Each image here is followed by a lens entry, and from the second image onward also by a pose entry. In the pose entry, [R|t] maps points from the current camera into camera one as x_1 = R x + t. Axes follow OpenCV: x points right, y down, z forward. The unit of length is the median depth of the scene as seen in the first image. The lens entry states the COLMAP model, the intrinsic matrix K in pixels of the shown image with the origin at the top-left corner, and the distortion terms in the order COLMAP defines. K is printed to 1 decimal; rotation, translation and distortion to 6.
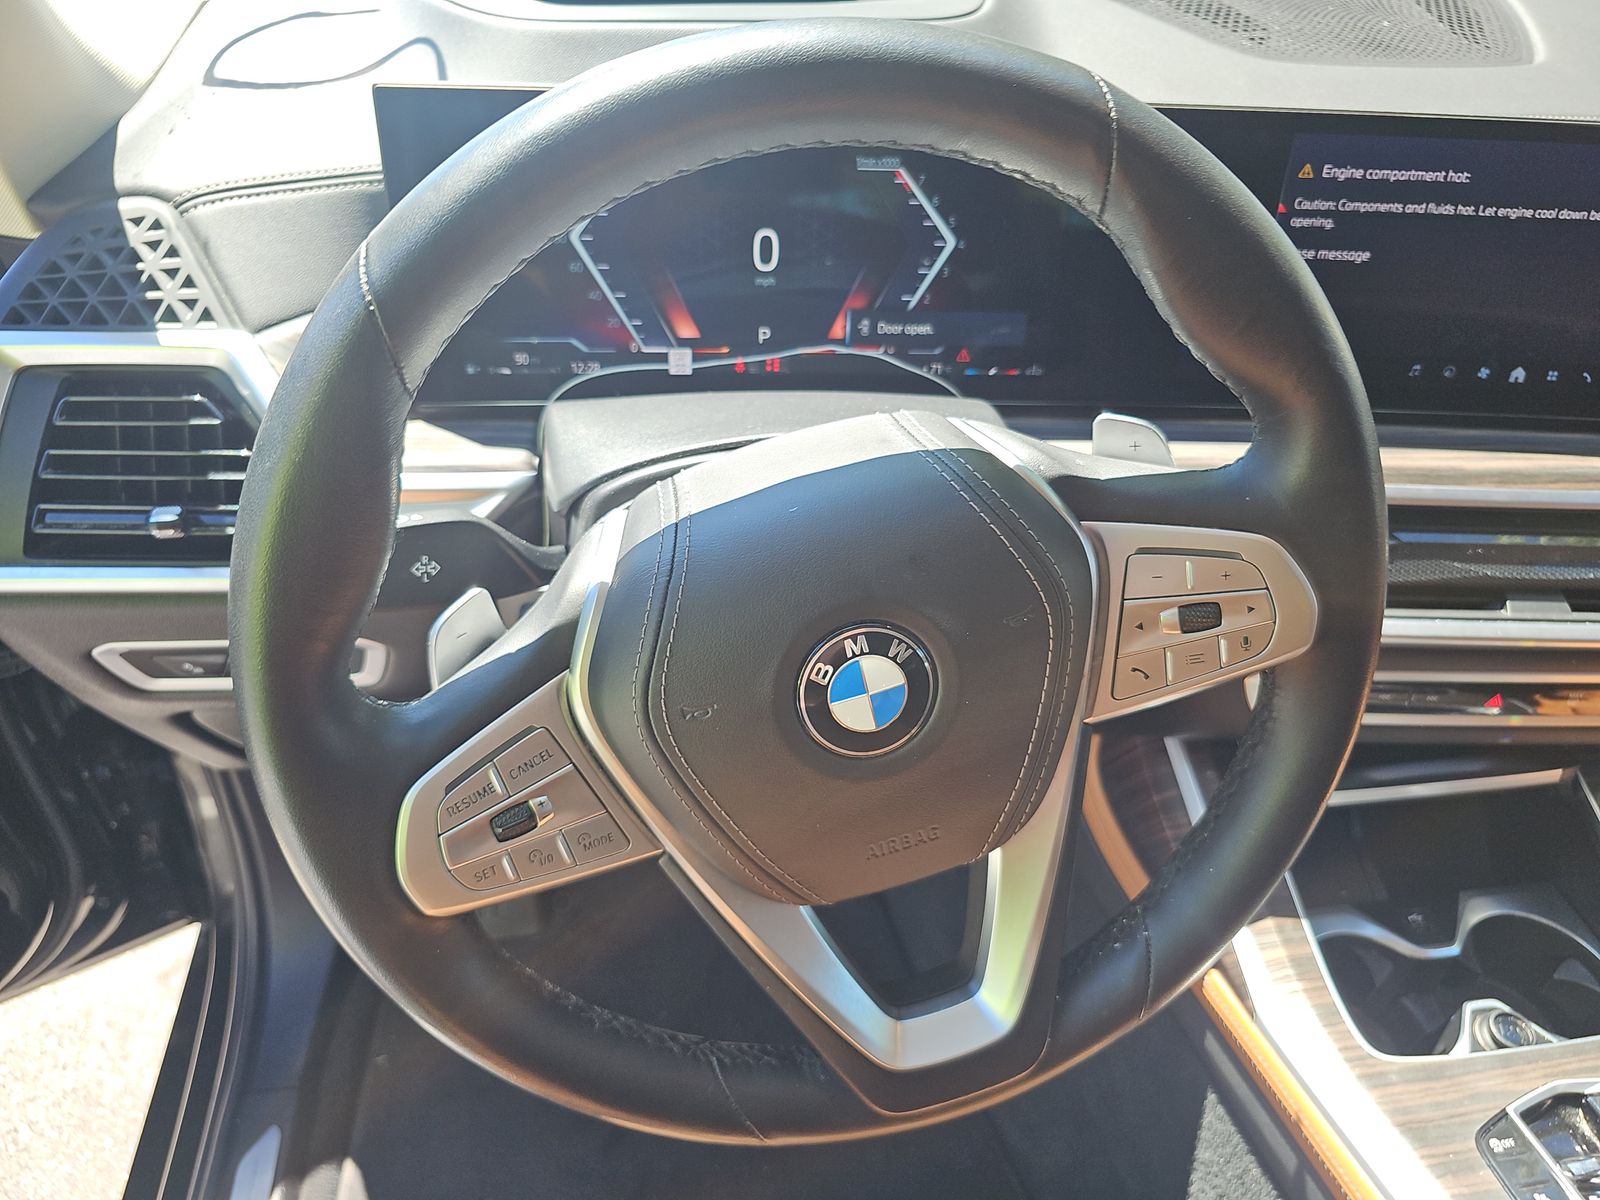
lens RADIAL K [[1004.6, 0, 852.3], [0, 1004.6, 625.2], [0, 0, 1]] dist [0.051373, -0.000956]
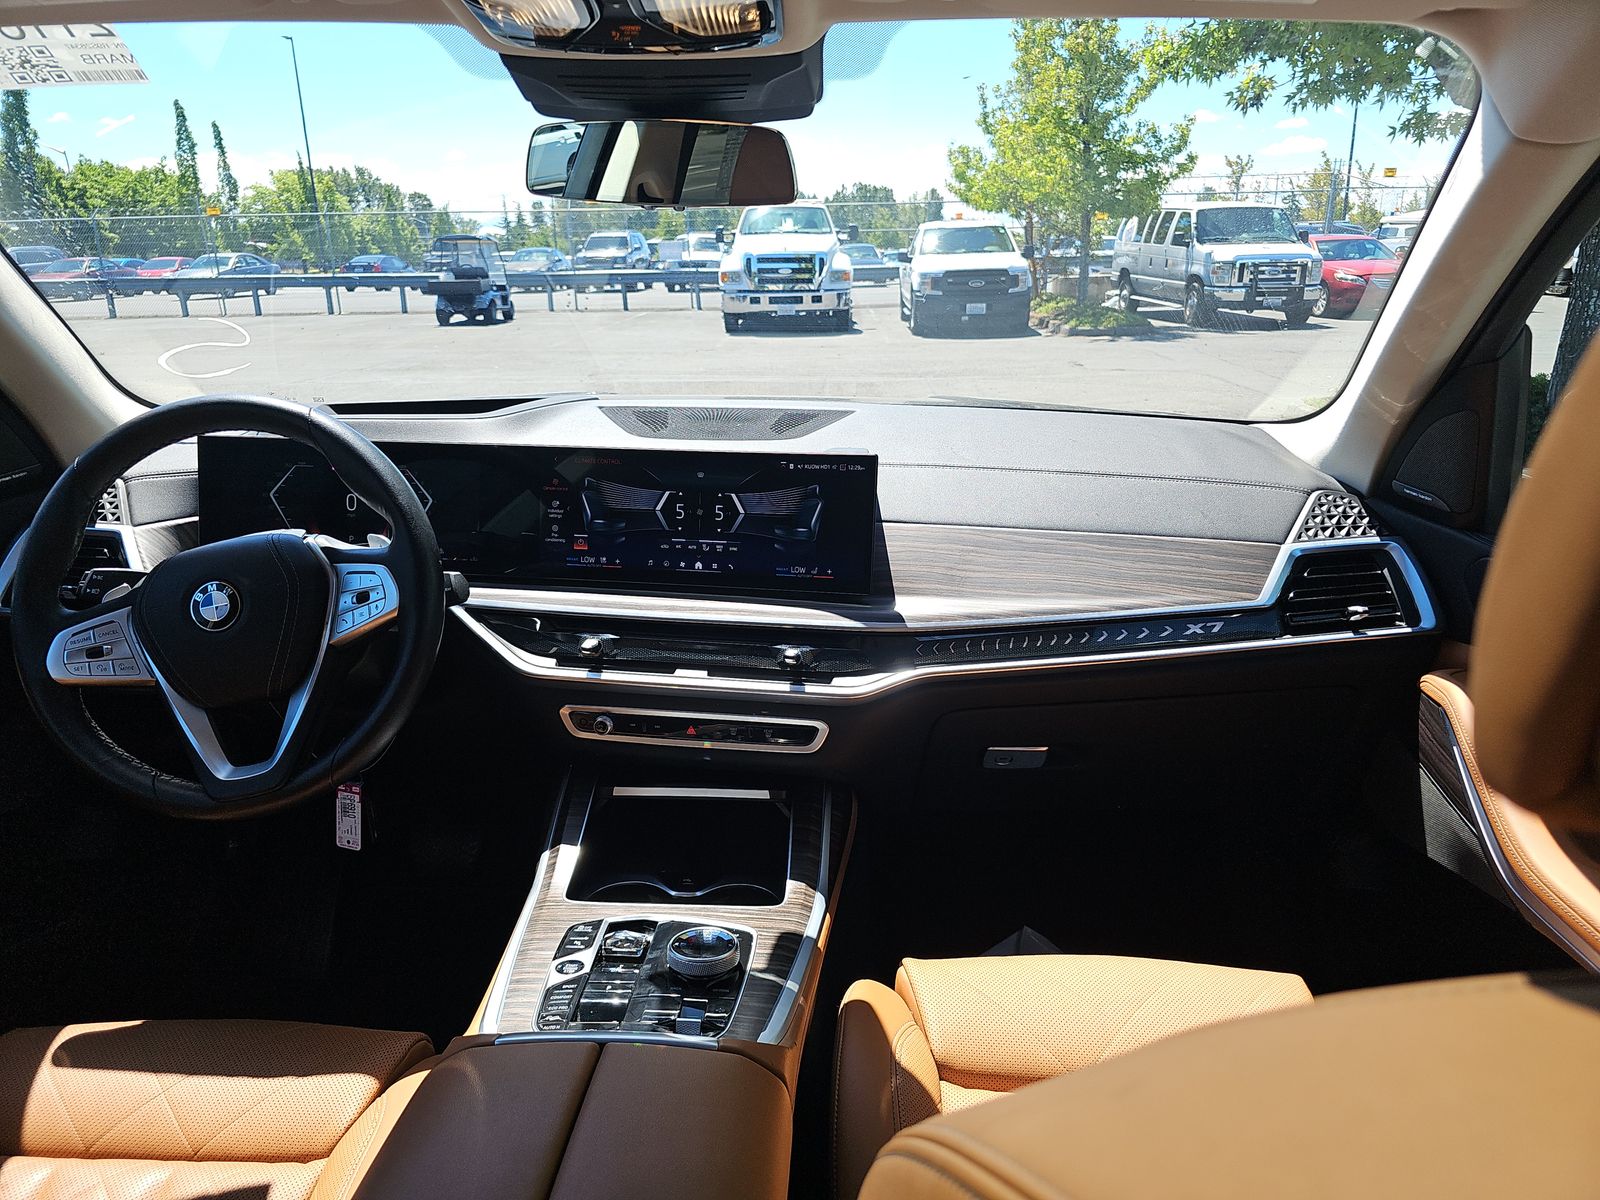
lens RADIAL K [[1004.6, 0, 852.3], [0, 1004.6, 625.2], [0, 0, 1]] dist [0.051373, -0.000956]
pose [[0.980485, 0.018107, -0.195760, 1.673370], [-0.092863, 0.920317, -0.379990, 0.749033], [0.173281, 0.390753, 0.904038, -0.895368]]
